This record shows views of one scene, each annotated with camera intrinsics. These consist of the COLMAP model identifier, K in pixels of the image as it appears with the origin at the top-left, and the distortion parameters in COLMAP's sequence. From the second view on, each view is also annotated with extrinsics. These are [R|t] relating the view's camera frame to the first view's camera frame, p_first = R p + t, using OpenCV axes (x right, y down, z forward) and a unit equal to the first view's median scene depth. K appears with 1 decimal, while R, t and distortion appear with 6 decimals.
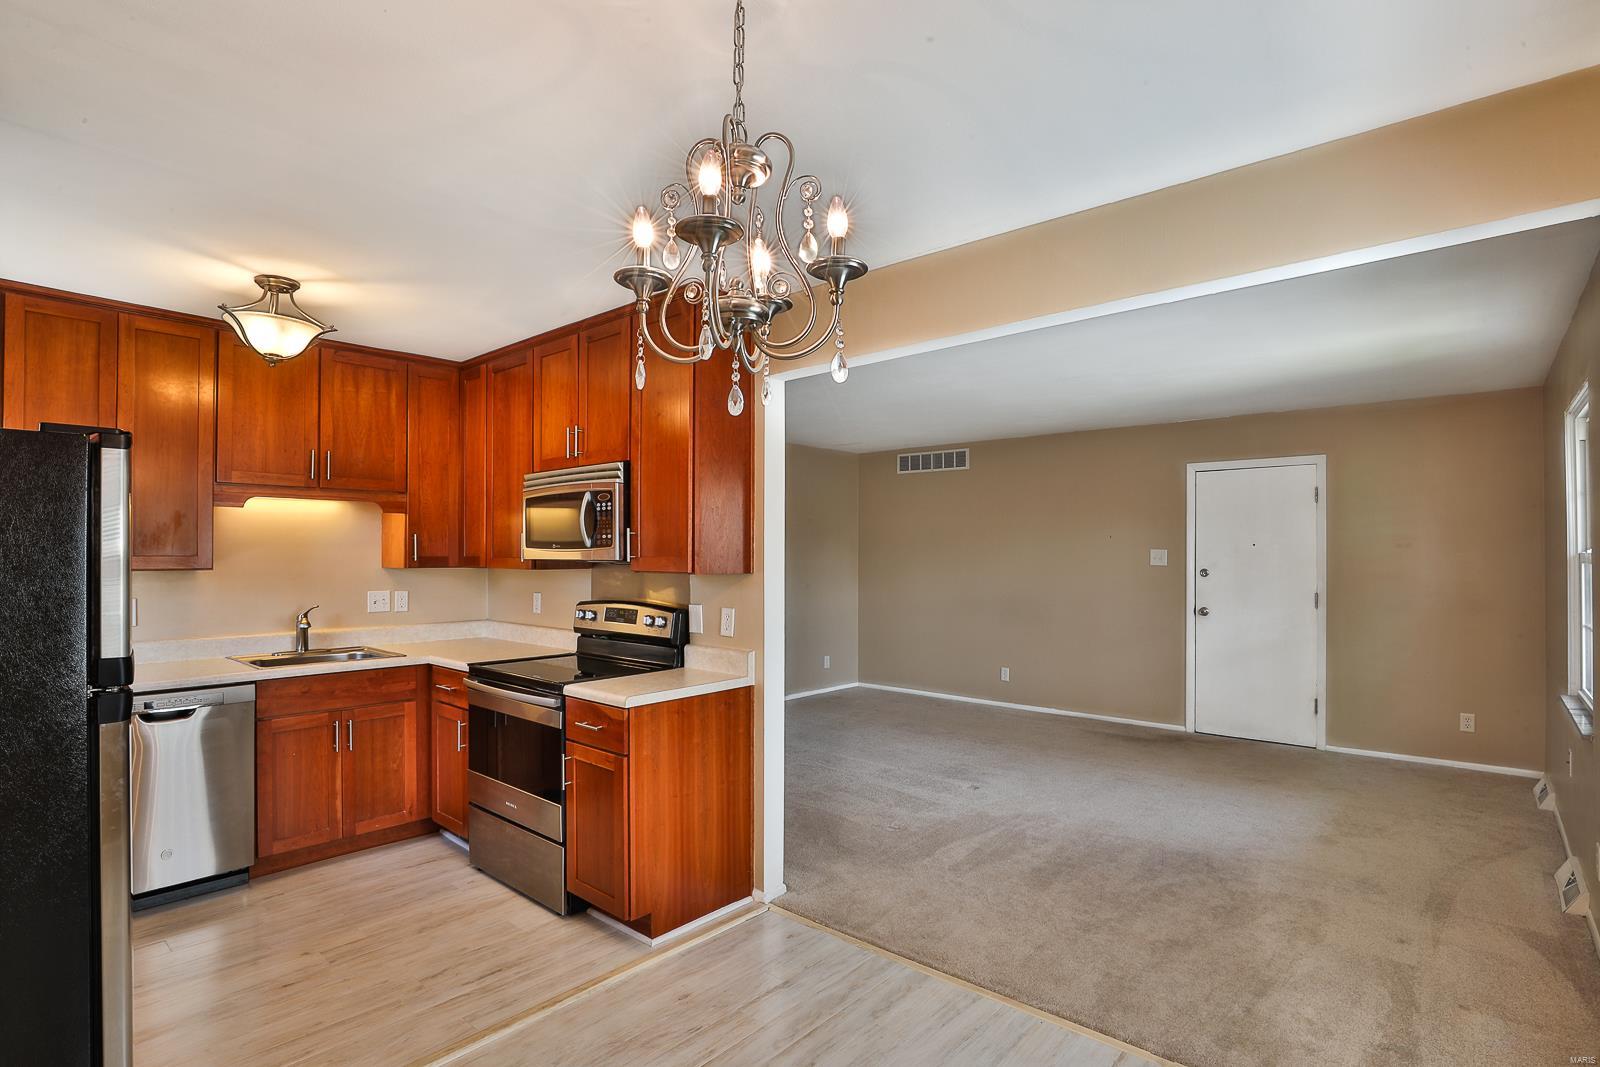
lens RADIAL K [[788.5, 0, 800.9], [0, 788.5, 551.8], [0, 0, 1]] dist [-0.038954, 0.001027]
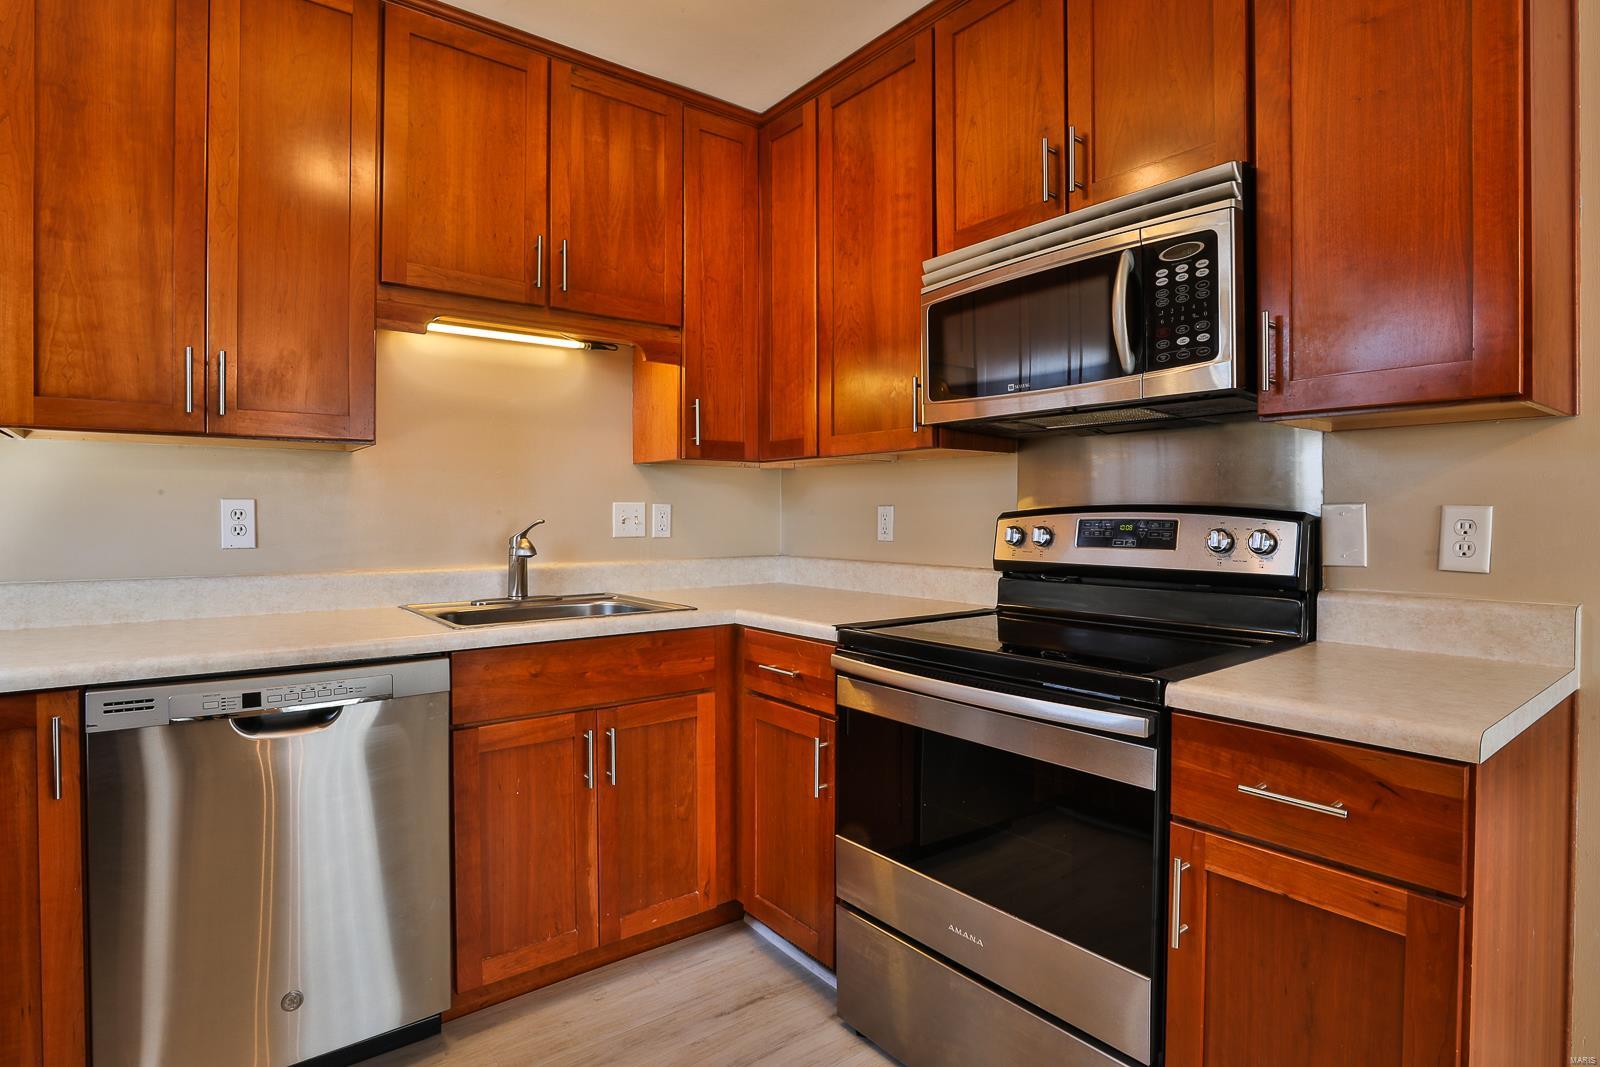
lens RADIAL K [[825.0, 0, 792.5], [0, 825.0, 522.4], [0, 0, 1]] dist [-0.037743, 0.001101]
pose [[0.980814, -0.001153, -0.194941, -0.347998], [0.003294, 0.999938, 0.010657, 0.070653], [0.194917, -0.011095, 0.980757, 0.472682]]
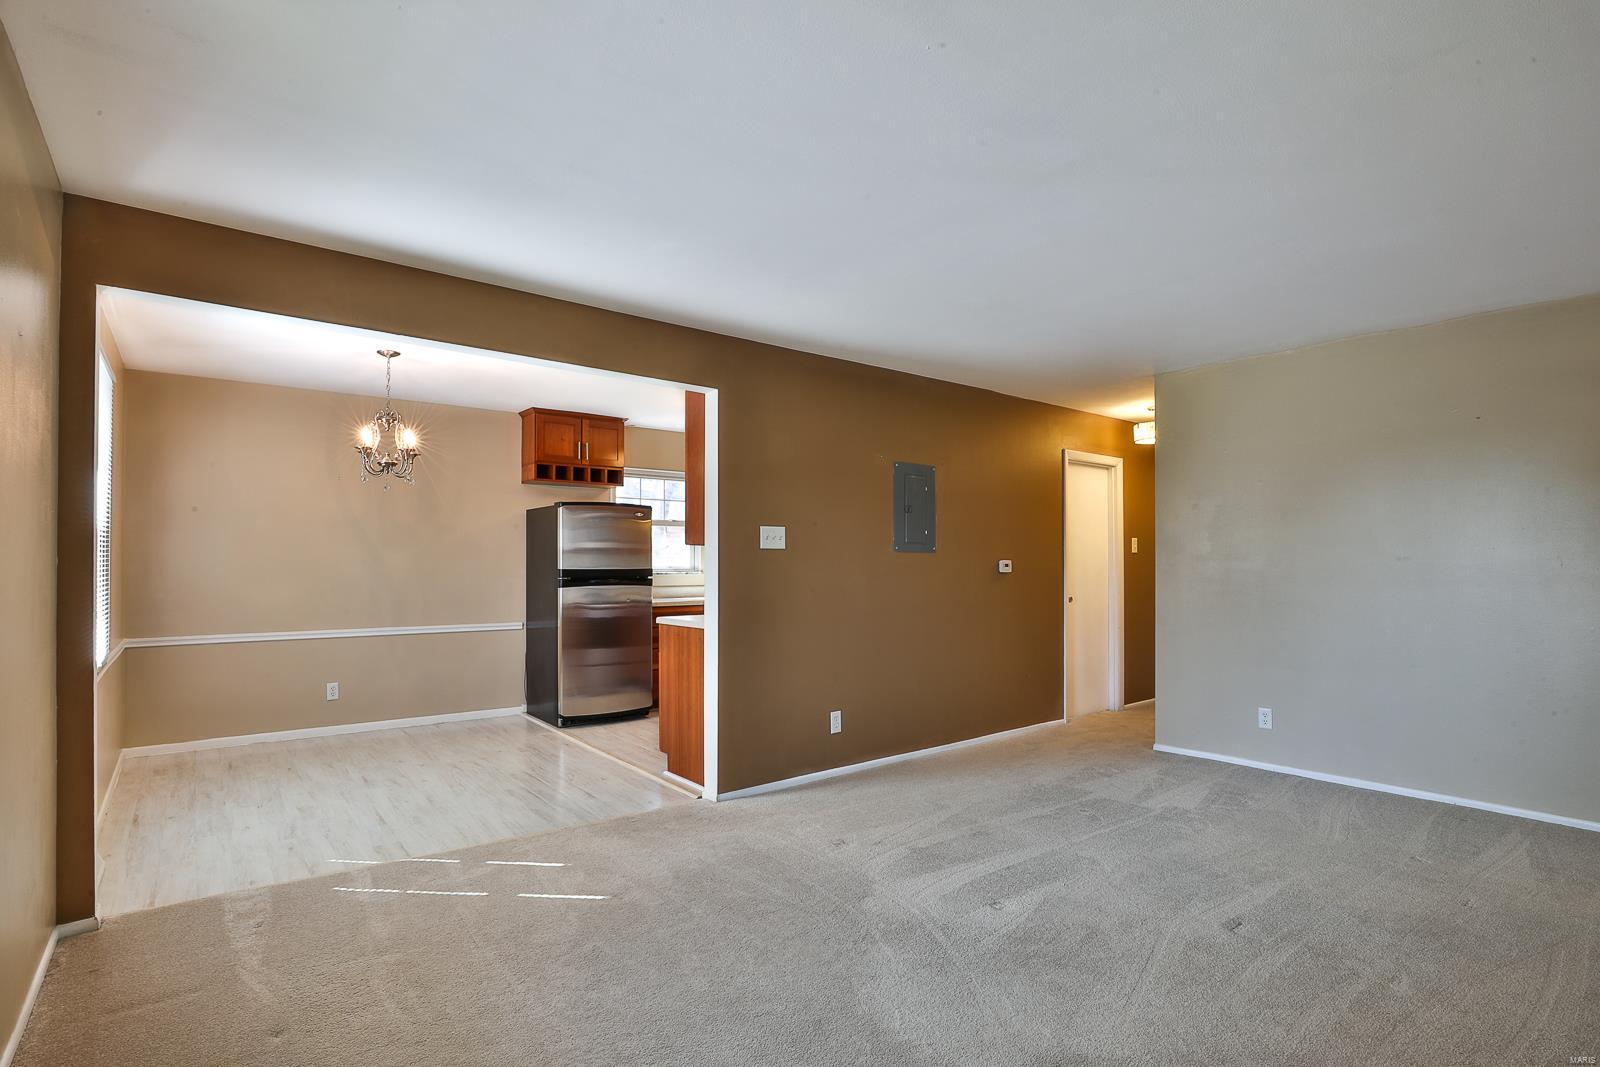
lens RADIAL K [[788.5, 0, 800.9], [0, 788.5, 551.8], [0, 0, 1]] dist [-0.038954, 0.001027]
pose [[-0.186874, -0.017155, -0.982234, 1.096726], [-0.002287, 0.999852, -0.017027, 0.057452], [0.982381, -0.000936, -0.186885, 1.269400]]
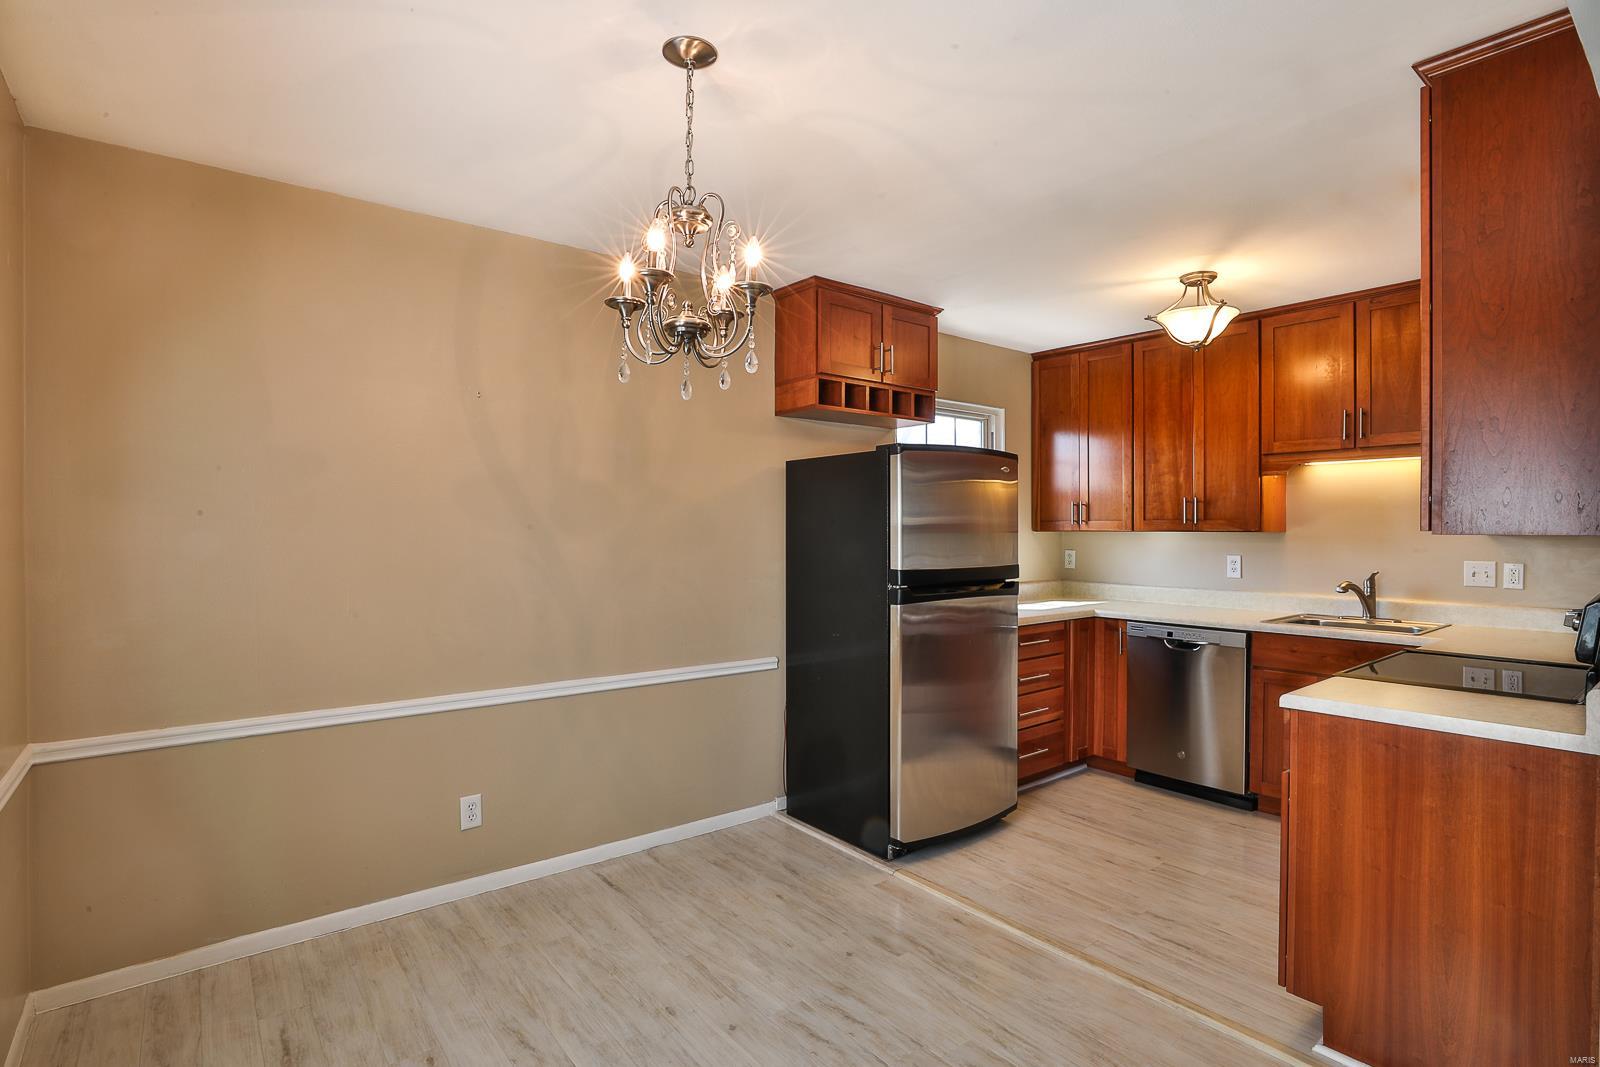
lens RADIAL K [[801.0, 0, 836.0], [0, 801.0, 533.2], [0, 0, 1]] dist [-0.027660, 0.000353]
pose [[-0.160160, 0.000579, -0.987091, 0.472843], [-0.002595, 0.999996, 0.001007, 0.024997], [0.987088, 0.002723, -0.160158, 0.544904]]
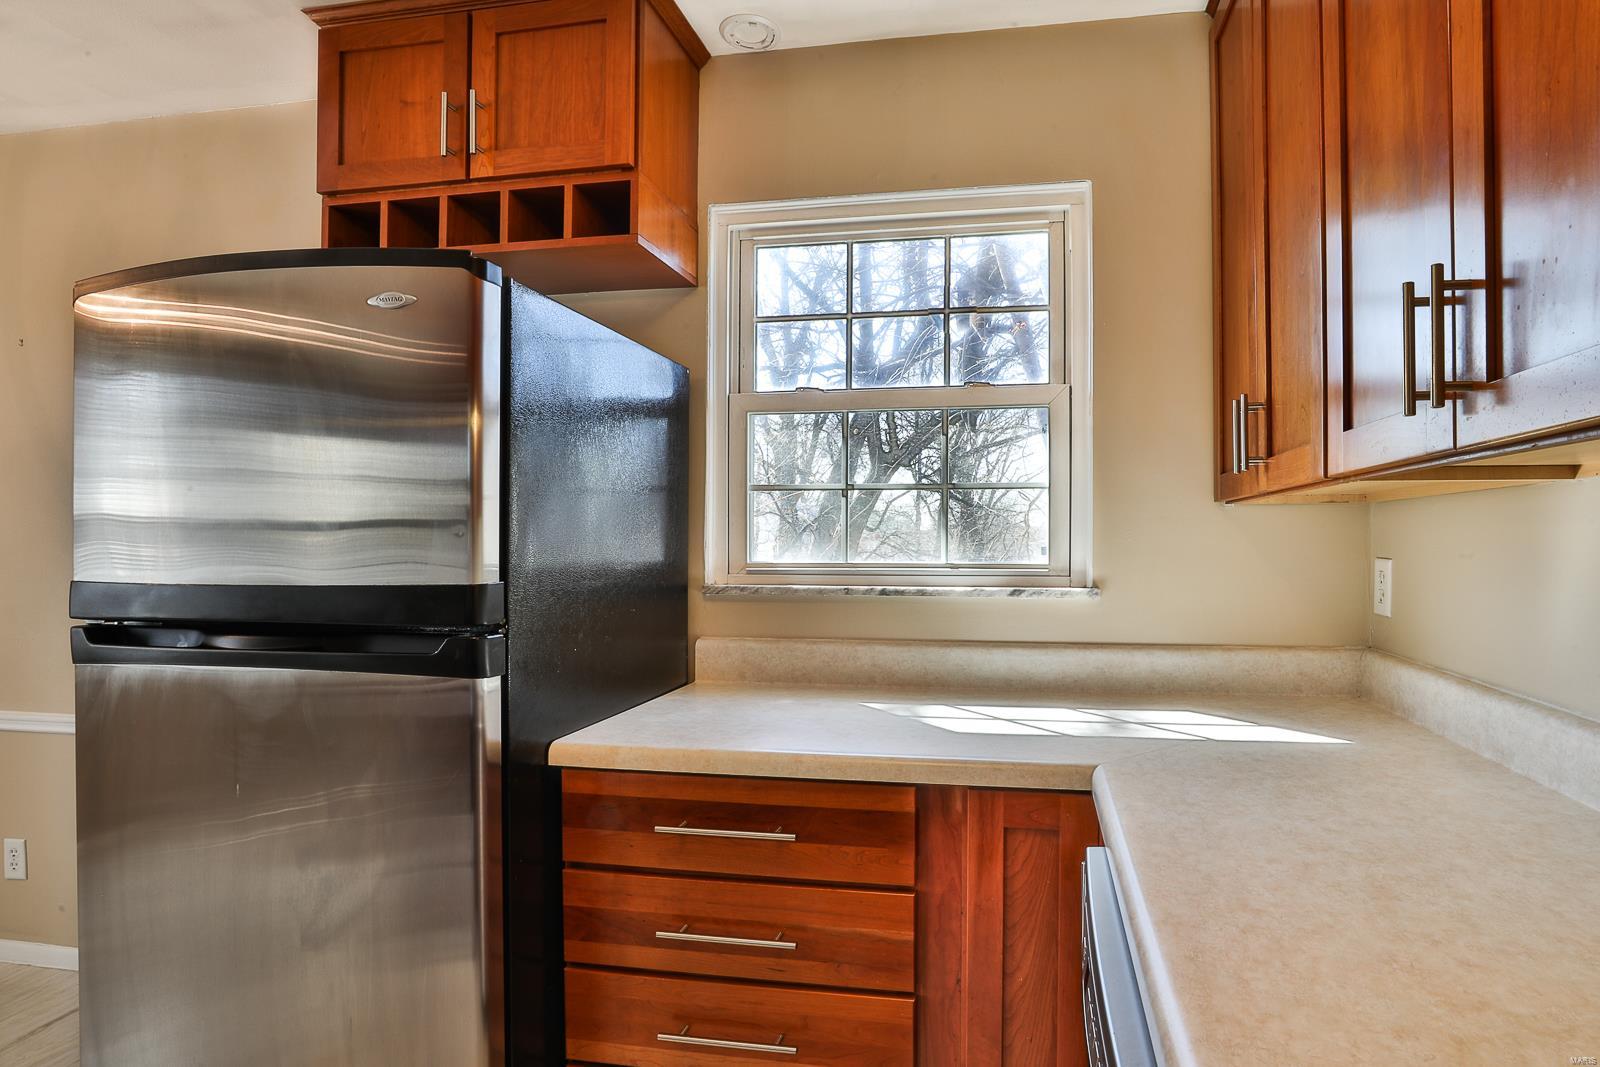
lens RADIAL K [[850.6, 0, 842.1], [0, 850.6, 529.0], [0, 0, 1]] dist [-0.024057, 0.000331]
pose [[-0.854294, -0.003941, -0.519775, -0.513445], [-0.001560, 0.999986, -0.005017, 0.041370], [0.519788, -0.003475, -0.854289, 0.994329]]
